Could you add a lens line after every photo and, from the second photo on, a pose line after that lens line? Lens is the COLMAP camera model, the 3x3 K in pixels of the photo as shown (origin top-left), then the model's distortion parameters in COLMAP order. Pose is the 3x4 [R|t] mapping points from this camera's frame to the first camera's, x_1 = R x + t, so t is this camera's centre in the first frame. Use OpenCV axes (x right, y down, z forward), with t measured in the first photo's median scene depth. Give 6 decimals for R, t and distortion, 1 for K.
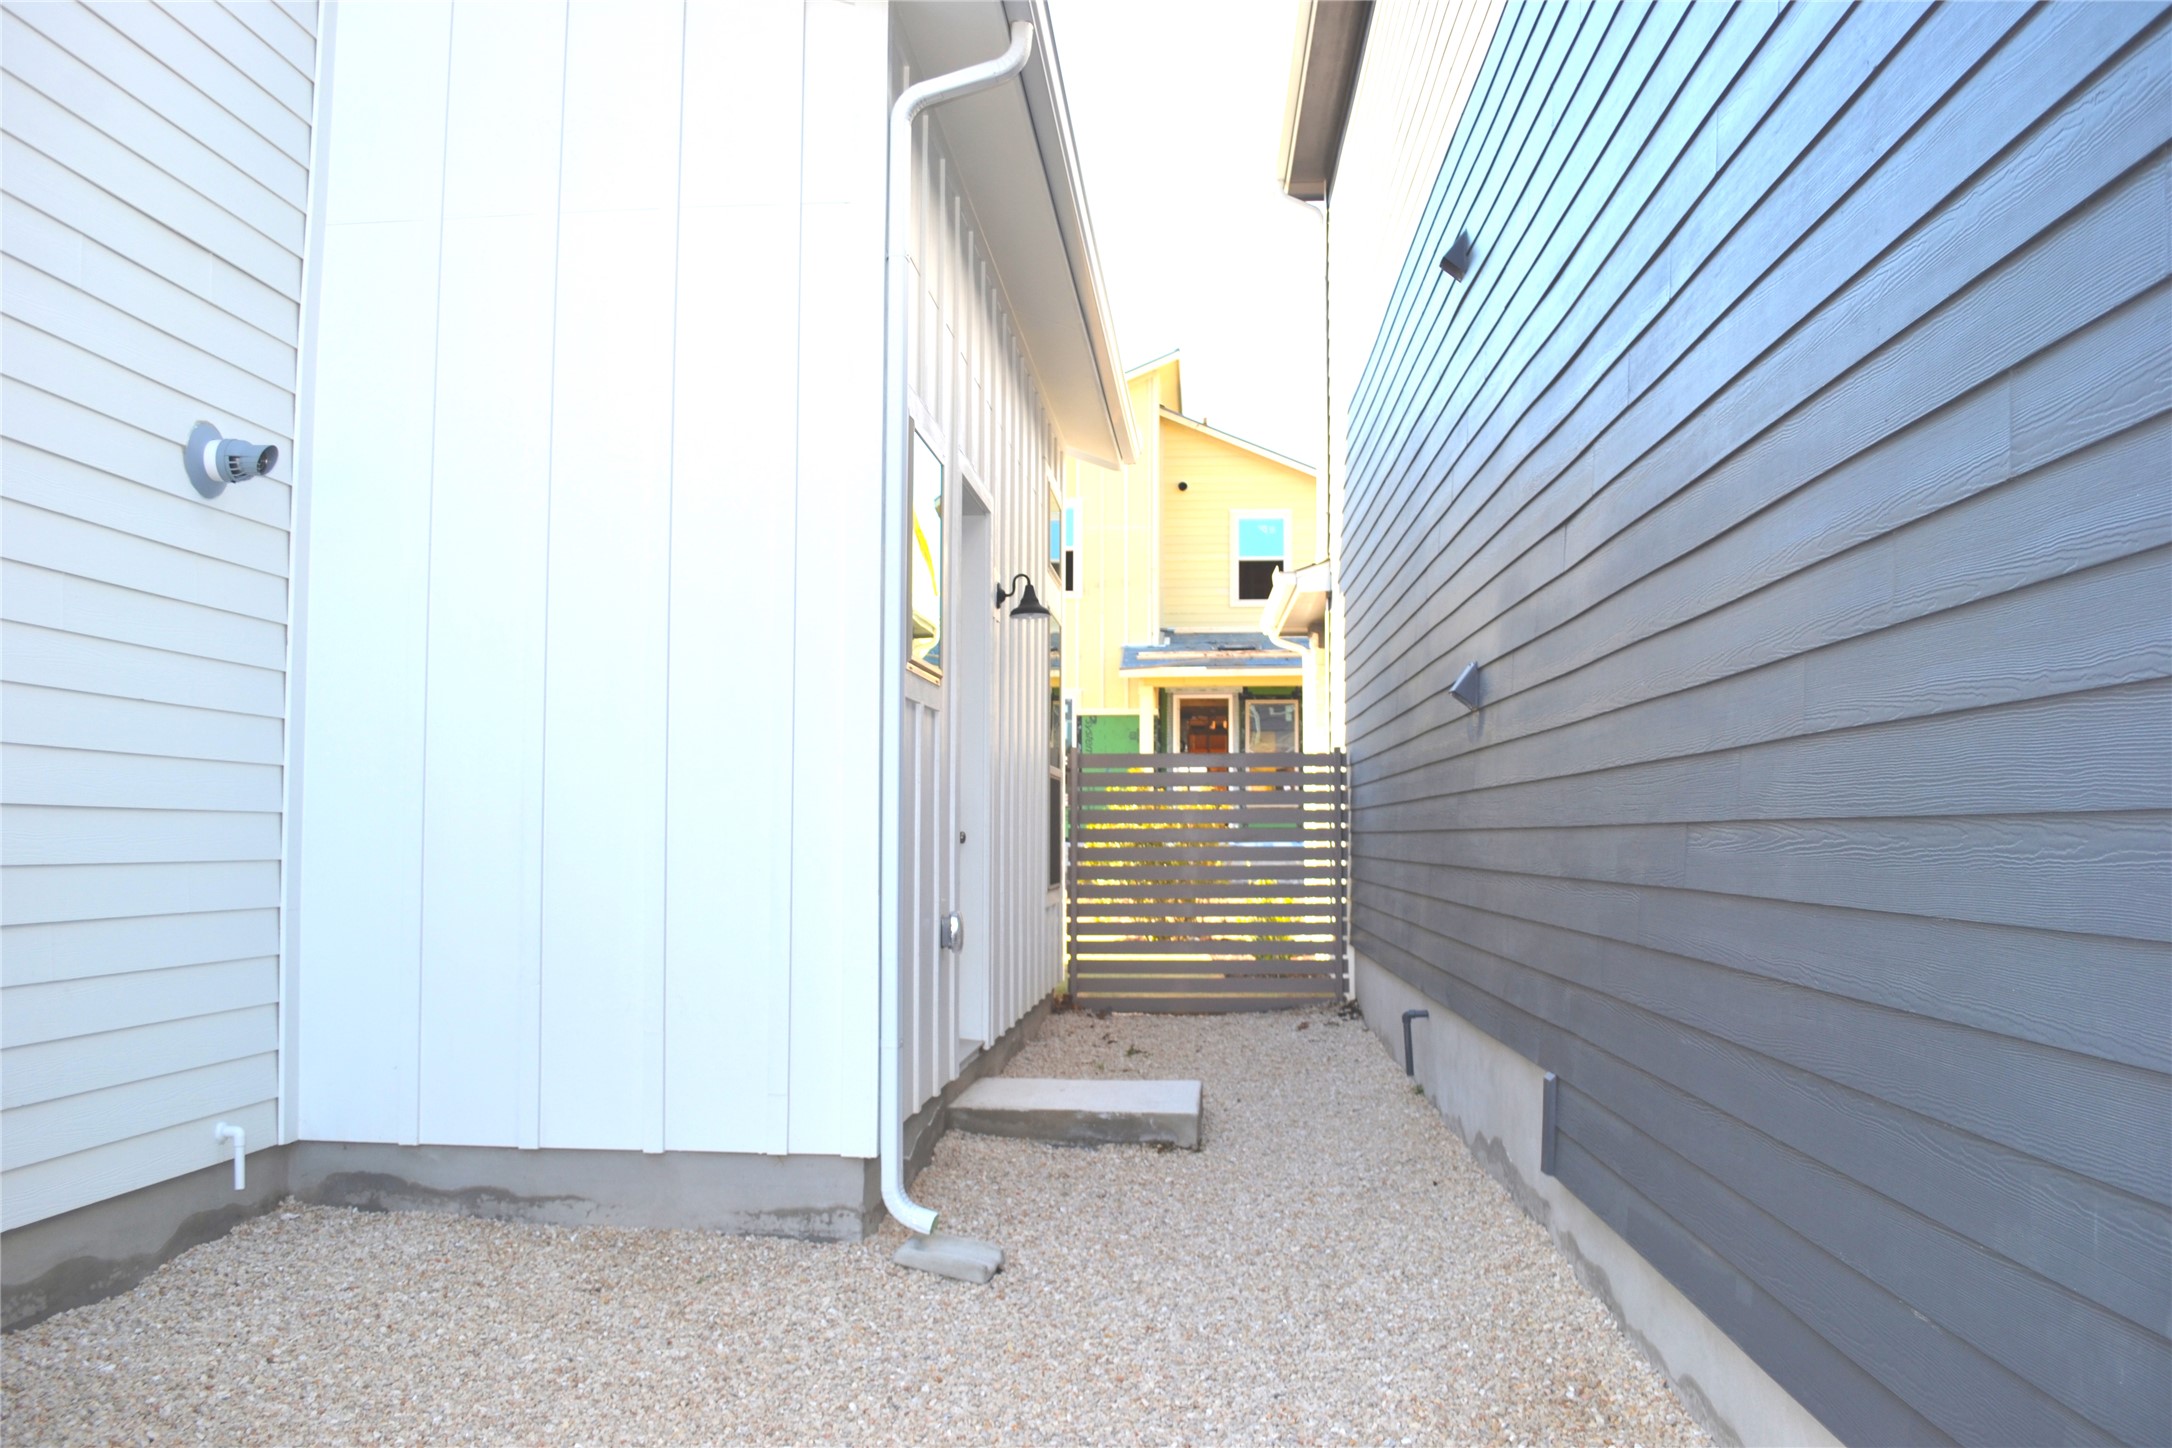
lens RADIAL K [[1753.7, 0, 1086.0], [0, 1753.7, 724.0], [0, 0, 1]] dist [-0.084753, 0.019759]
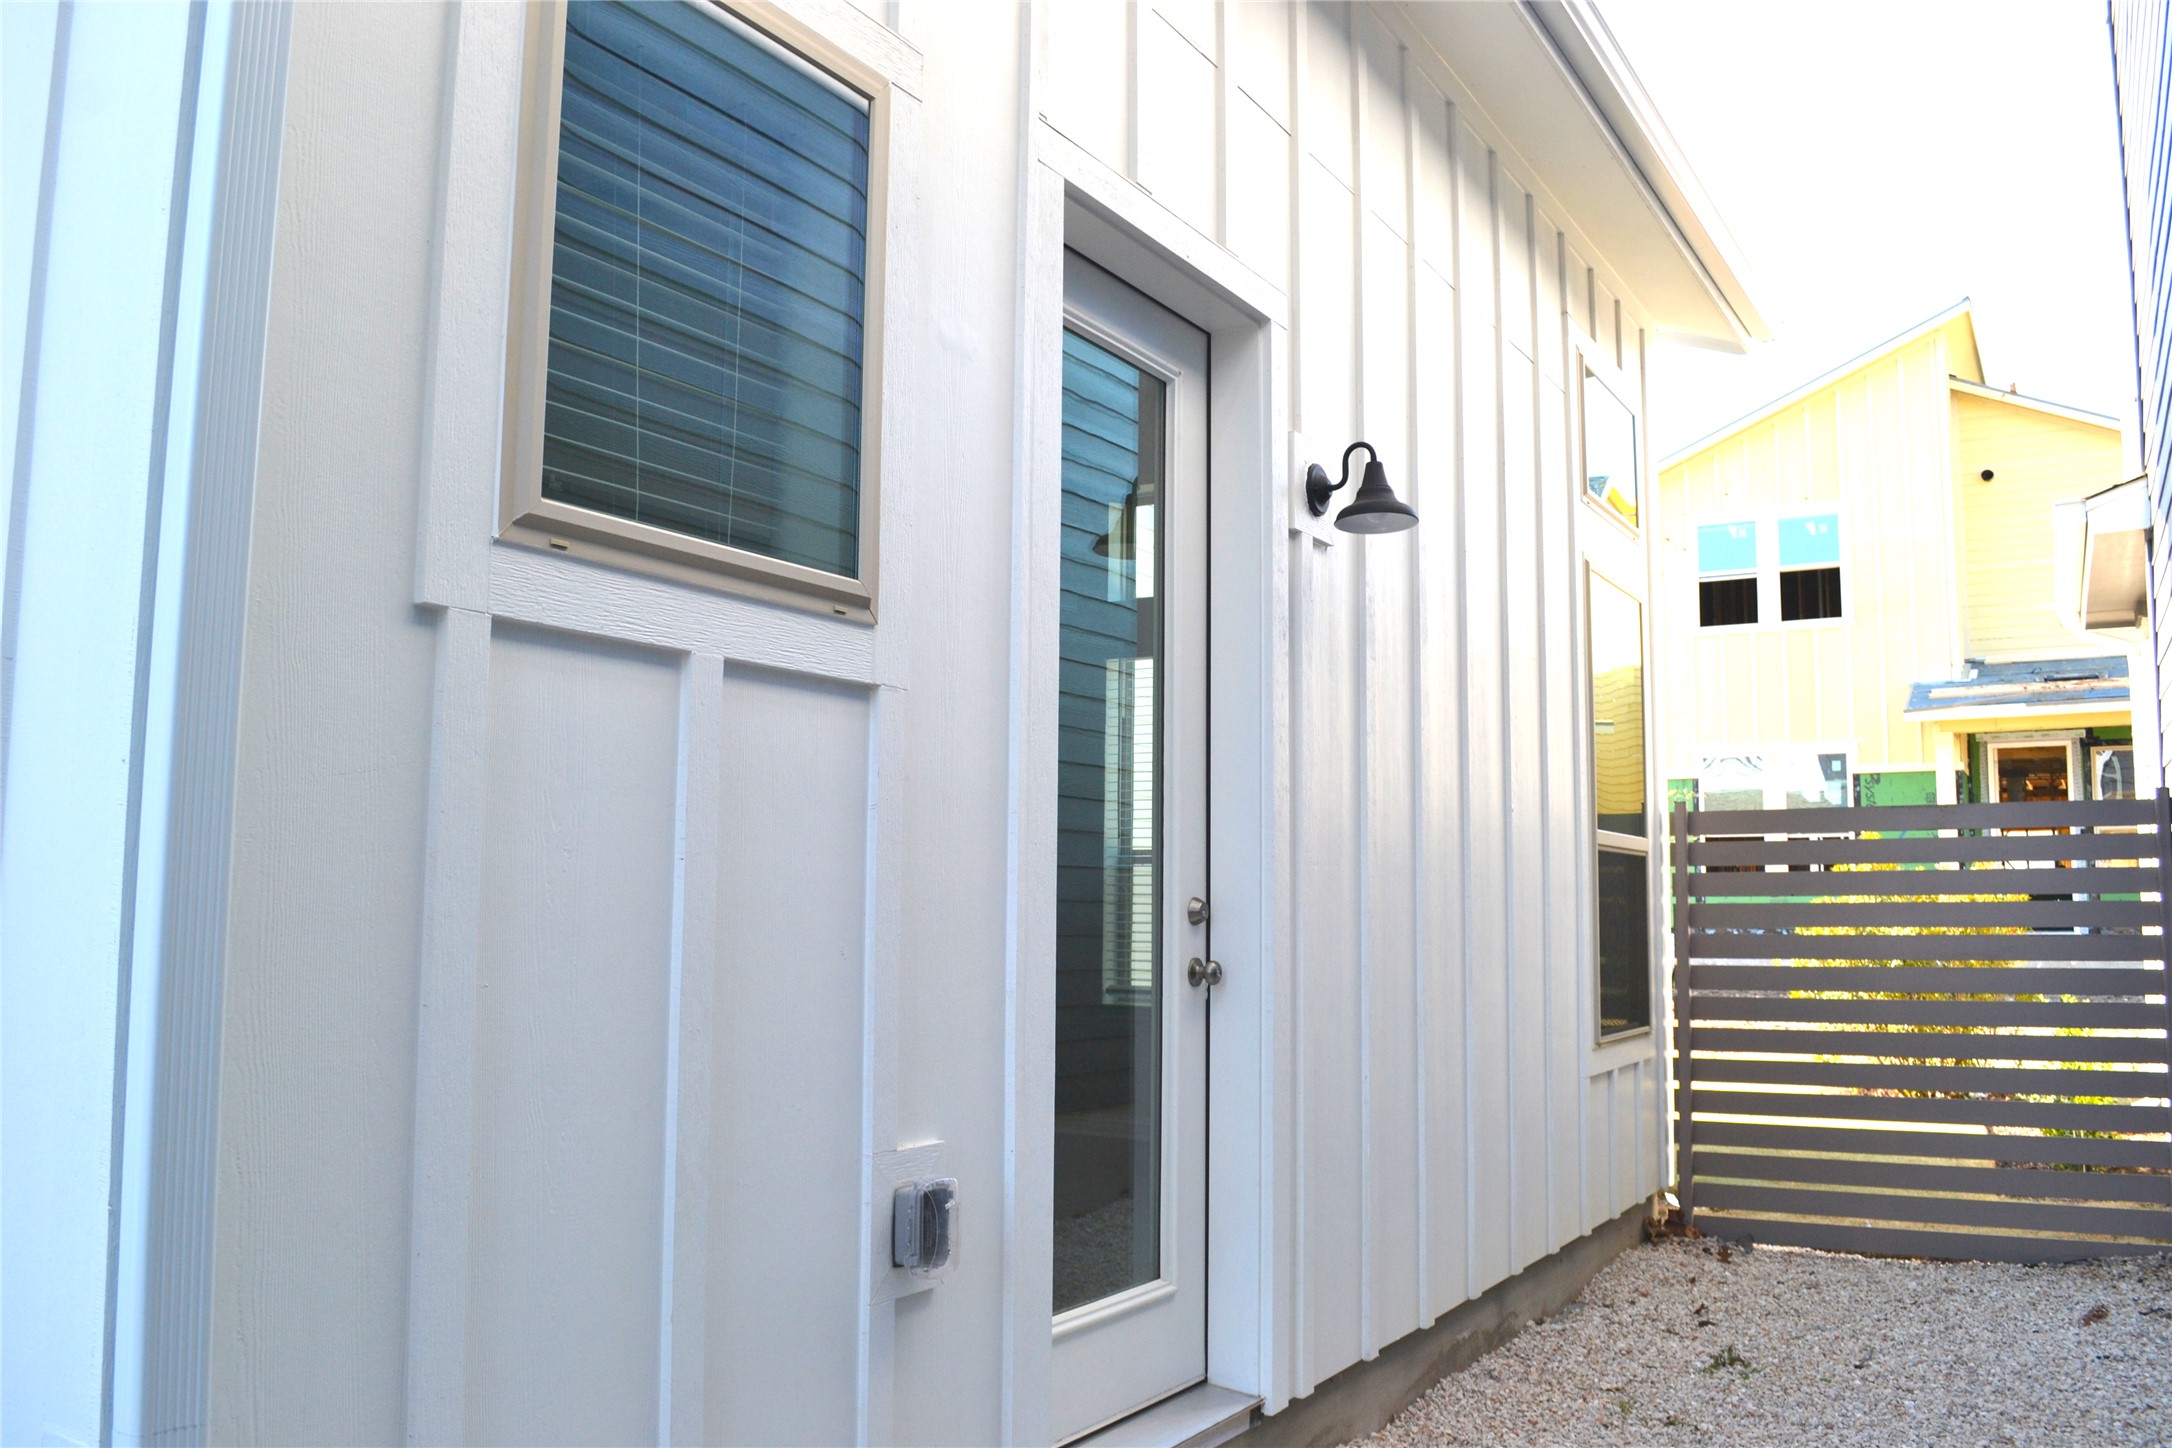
lens RADIAL K [[1753.7, 0, 1086.0], [0, 1753.7, 724.0], [0, 0, 1]] dist [-0.084753, 0.019759]
pose [[0.894289, -0.041426, -0.445568, 0.033856], [0.020580, 0.998460, -0.051525, 0.005795], [0.447016, 0.036908, 0.893764, 0.156972]]
